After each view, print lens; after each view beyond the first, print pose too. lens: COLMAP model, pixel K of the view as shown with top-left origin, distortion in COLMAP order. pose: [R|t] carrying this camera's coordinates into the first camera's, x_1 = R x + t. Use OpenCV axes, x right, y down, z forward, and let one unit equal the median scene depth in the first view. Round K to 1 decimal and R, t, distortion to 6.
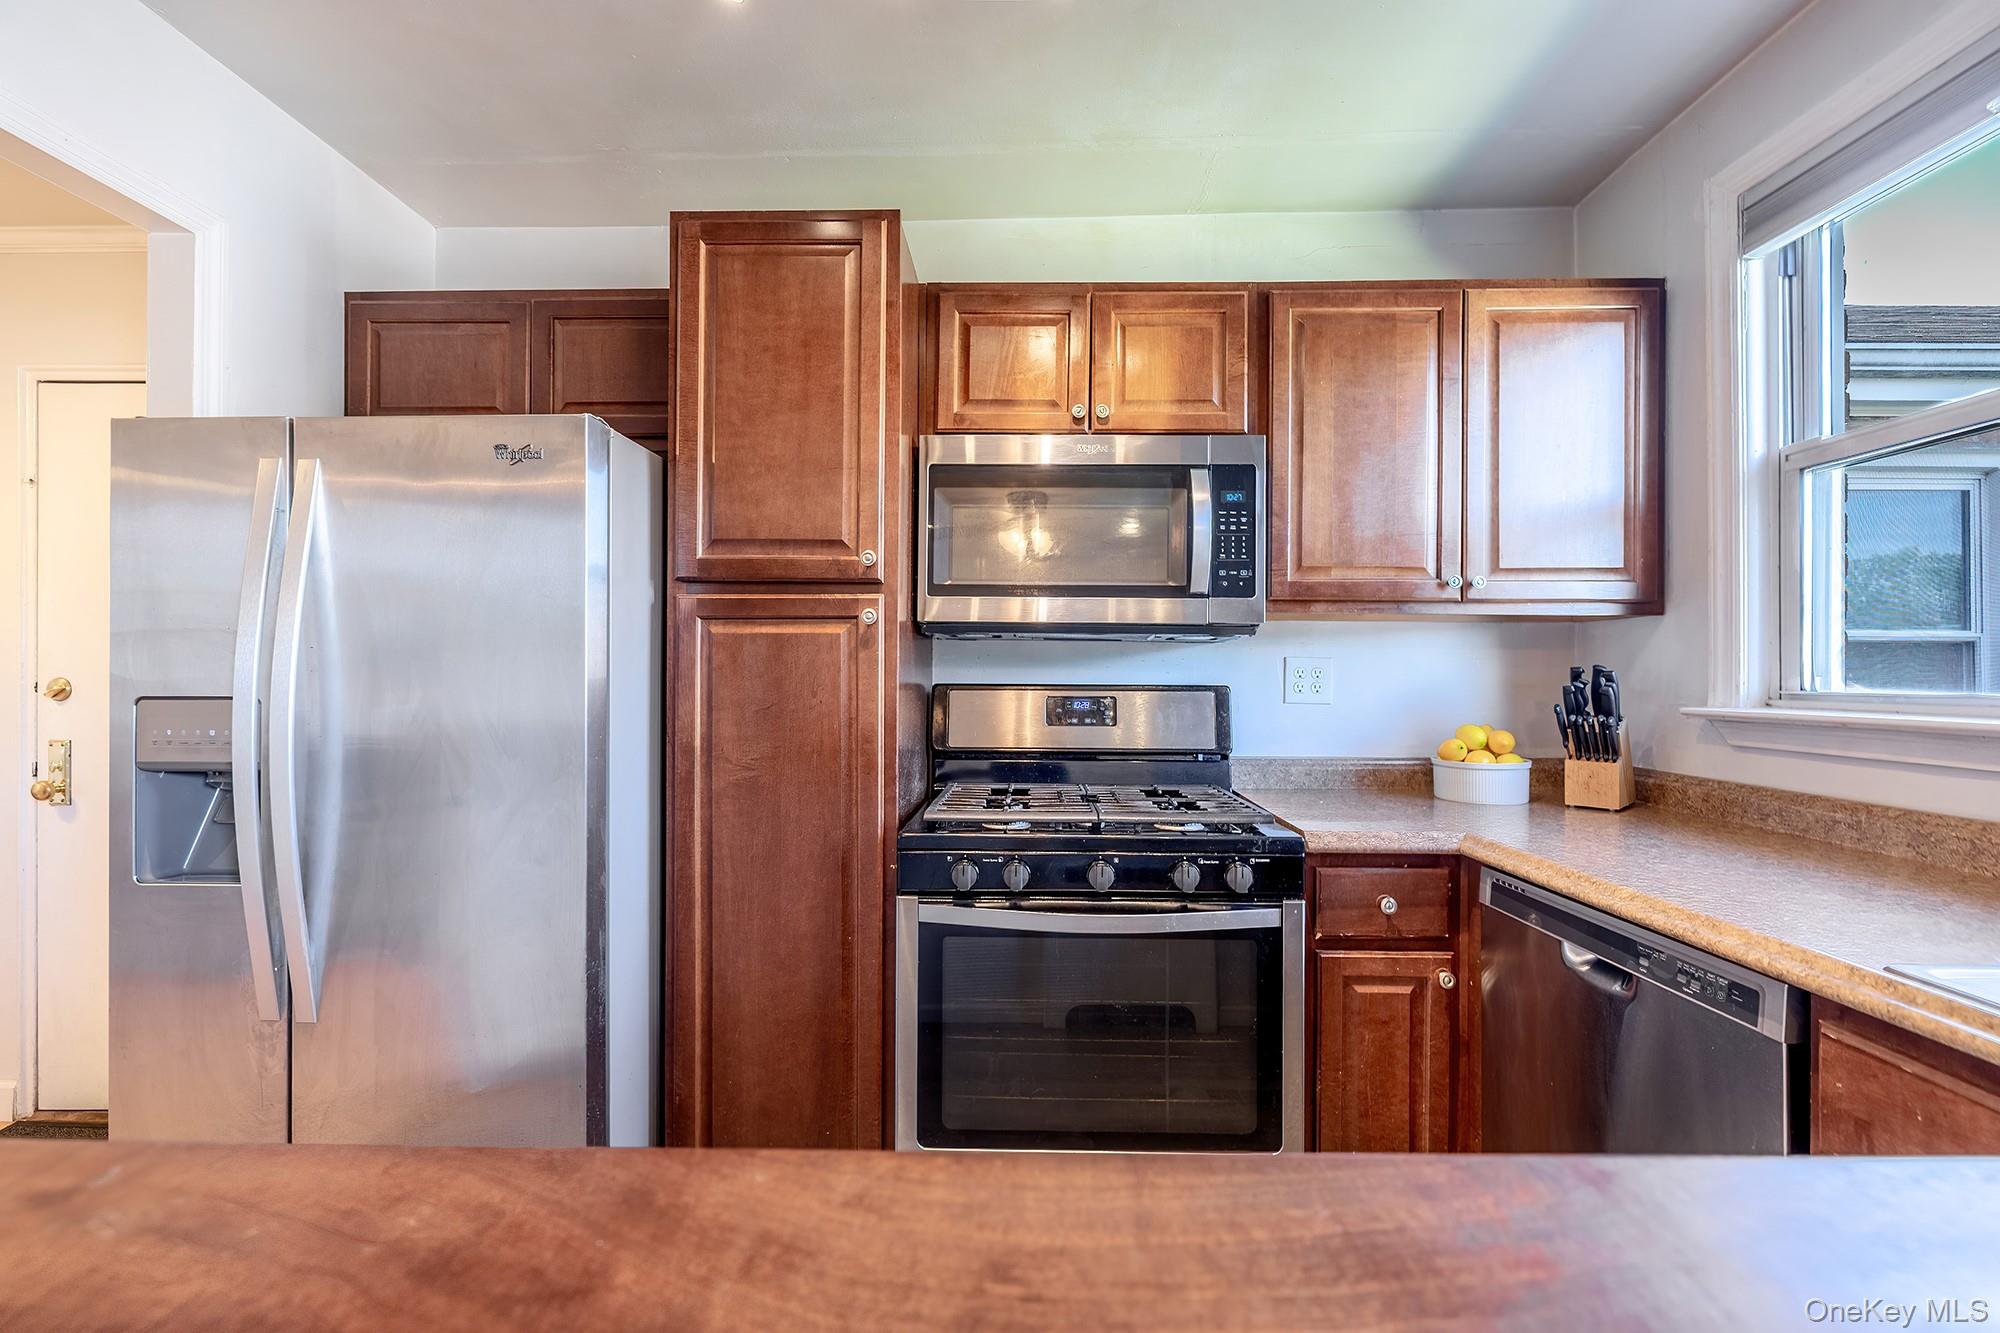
lens RADIAL K [[833.7, 0, 1008.8], [0, 833.7, 670.2], [0, 0, 1]] dist [0.000514, -0.000140]
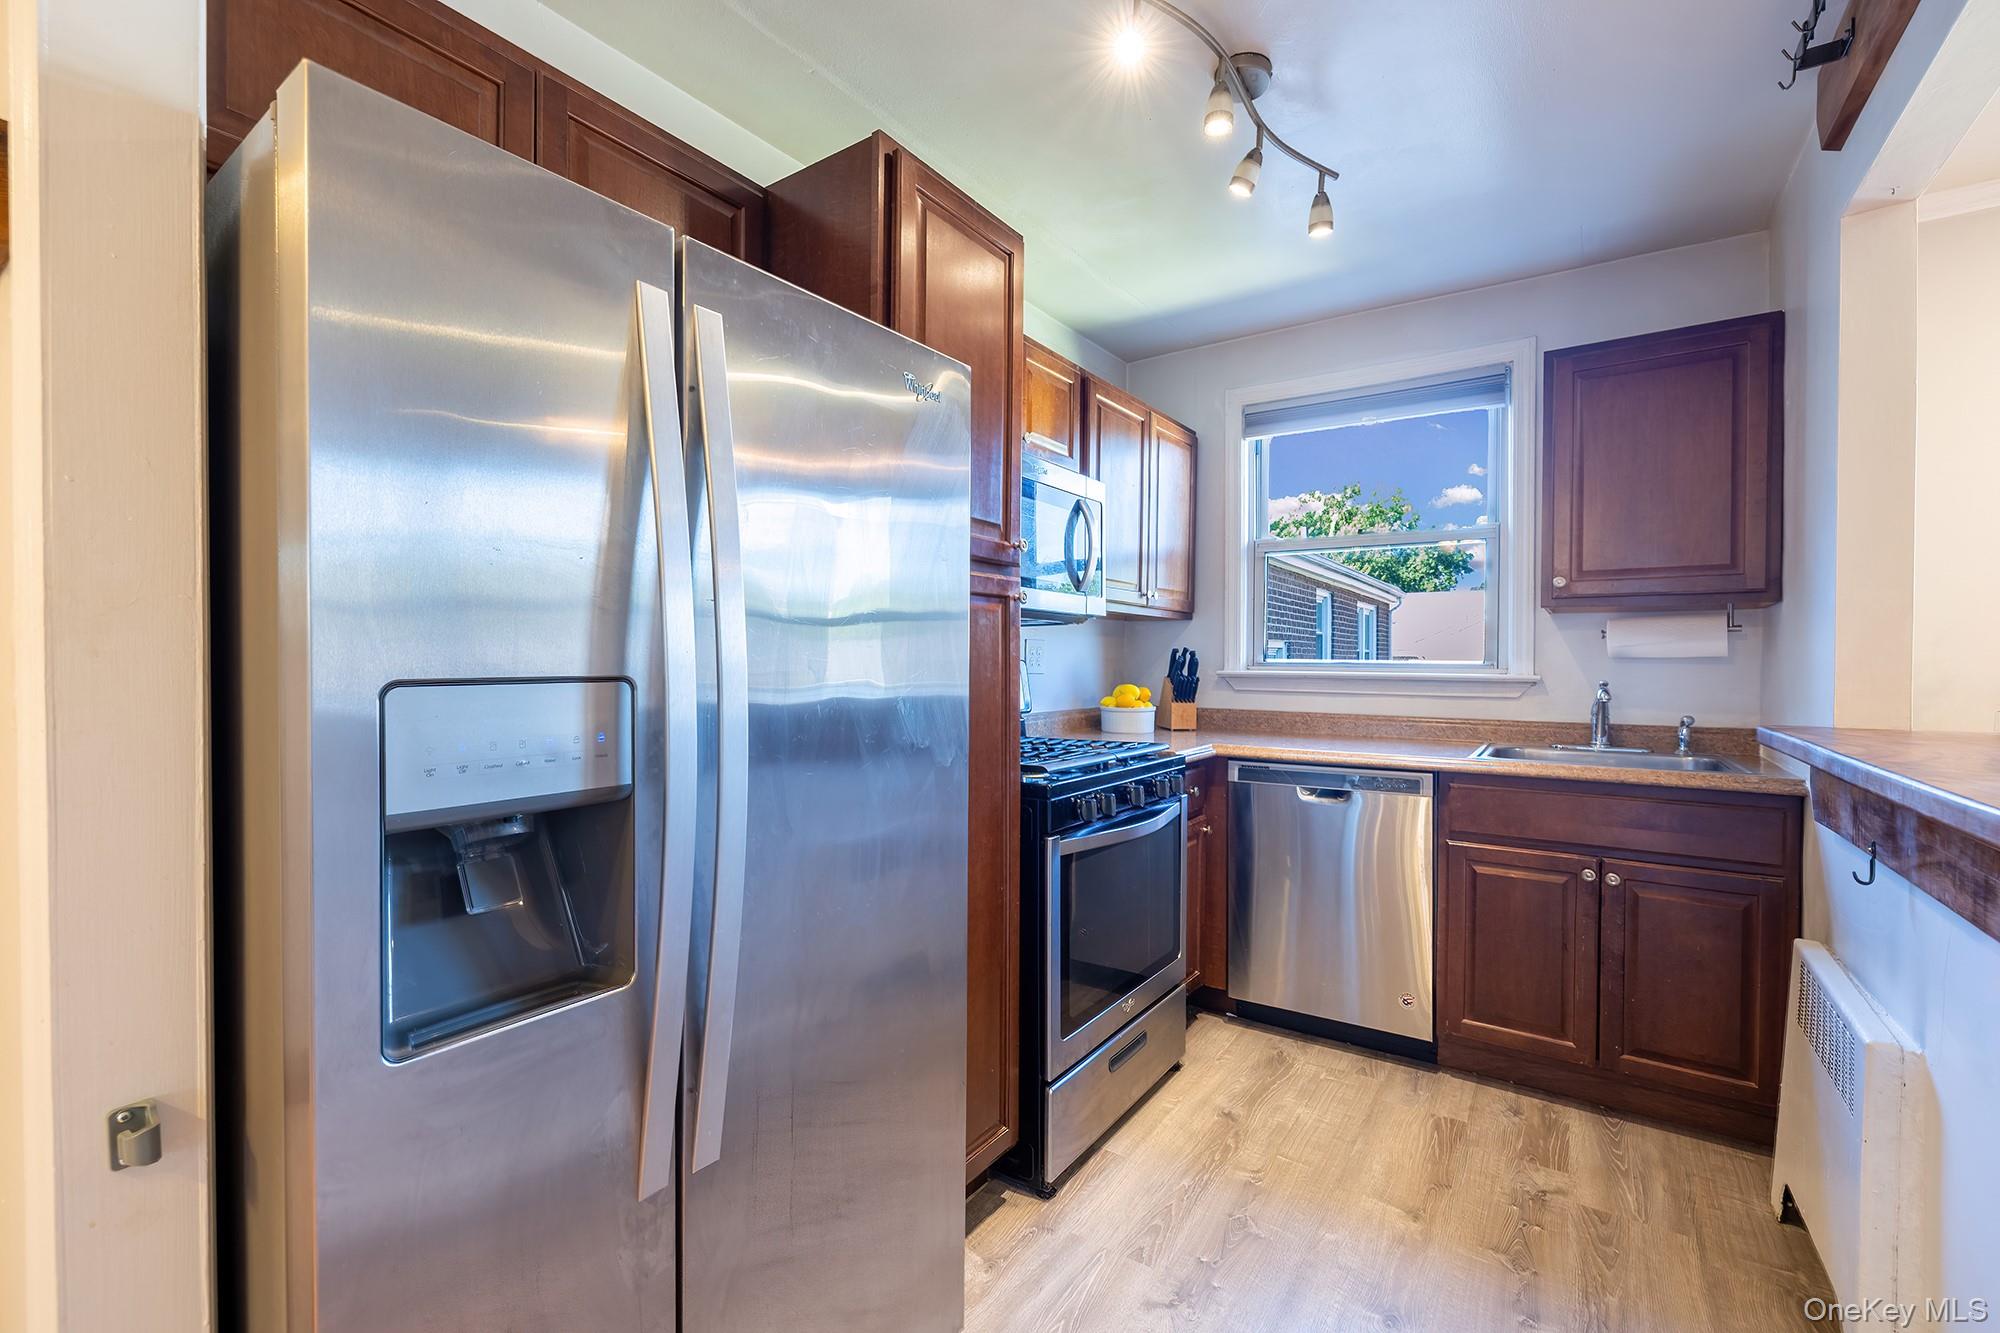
lens RADIAL K [[845.7, 0, 1010.2], [0, 845.7, 665.2], [0, 0, 1]] dist [-0.007525, -0.000495]
pose [[0.546411, -0.004566, 0.837505, -0.930665], [-0.010955, 0.999861, 0.012598, 0.011993], [-0.837445, -0.016058, 0.546285, 0.324109]]
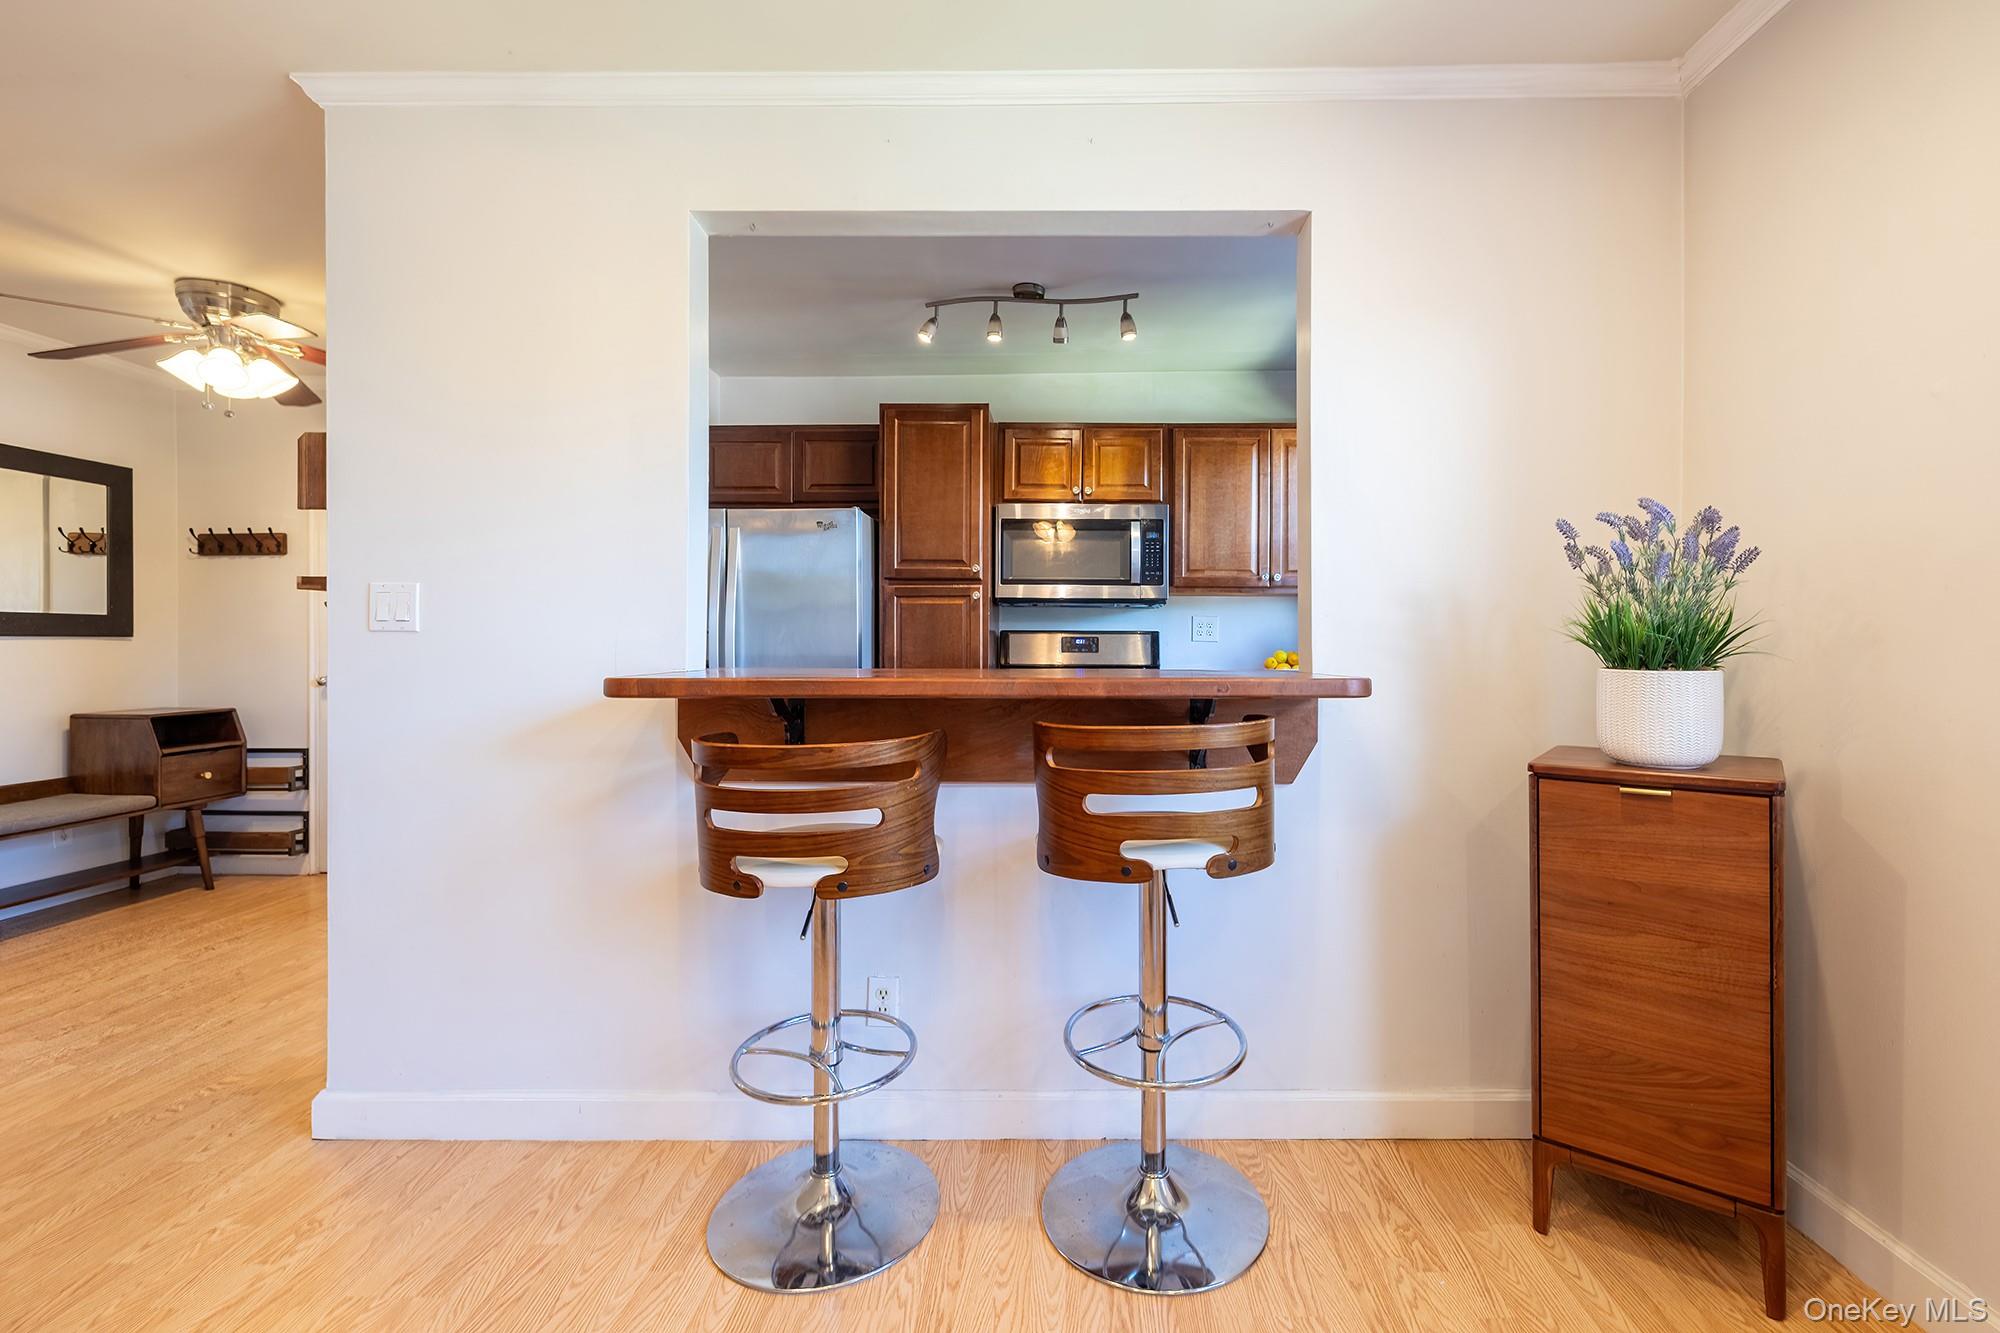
lens RADIAL K [[840.3, 0, 1009.1], [0, 840.3, 659.9], [0, 0, 1]] dist [0.001823, 0.000109]
pose [[0.999193, 0.001113, -0.040155, 0.006306], [-0.000435, 0.999857, 0.016880, 0.057828], [0.040168, -0.016849, 0.999051, -1.036932]]
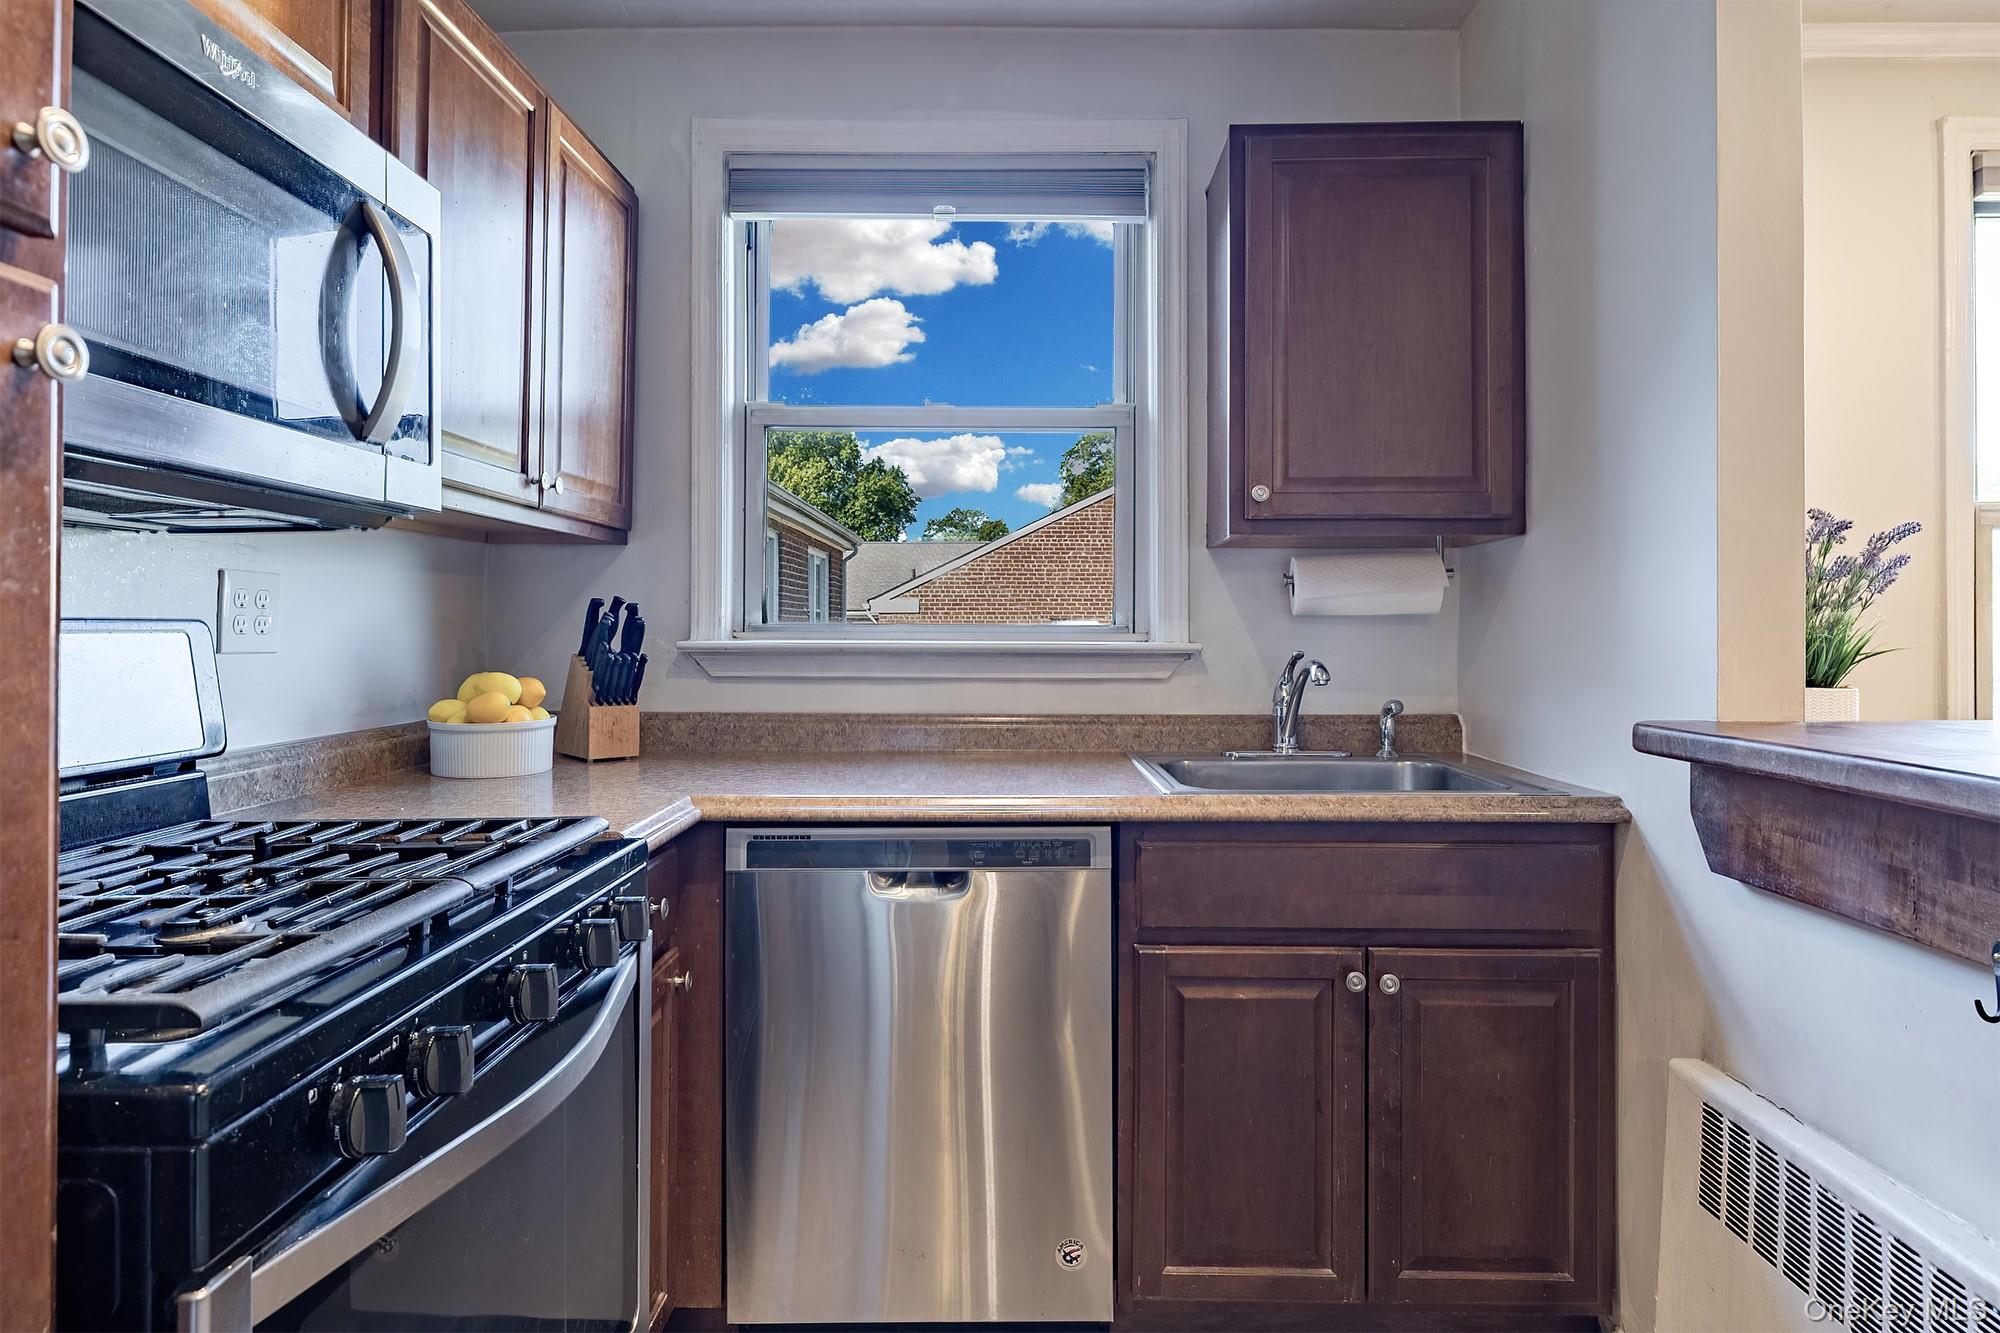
lens RADIAL K [[1092.4, 0, 1011.0], [0, 1092.4, 609.7], [0, 0, 1]] dist [-0.002981, -0.000046]
pose [[-0.014511, 0.012199, 0.999820, -0.436927], [-0.009543, 0.999878, -0.012339, 0.017404], [-0.999849, -0.009721, -0.014393, 0.571014]]
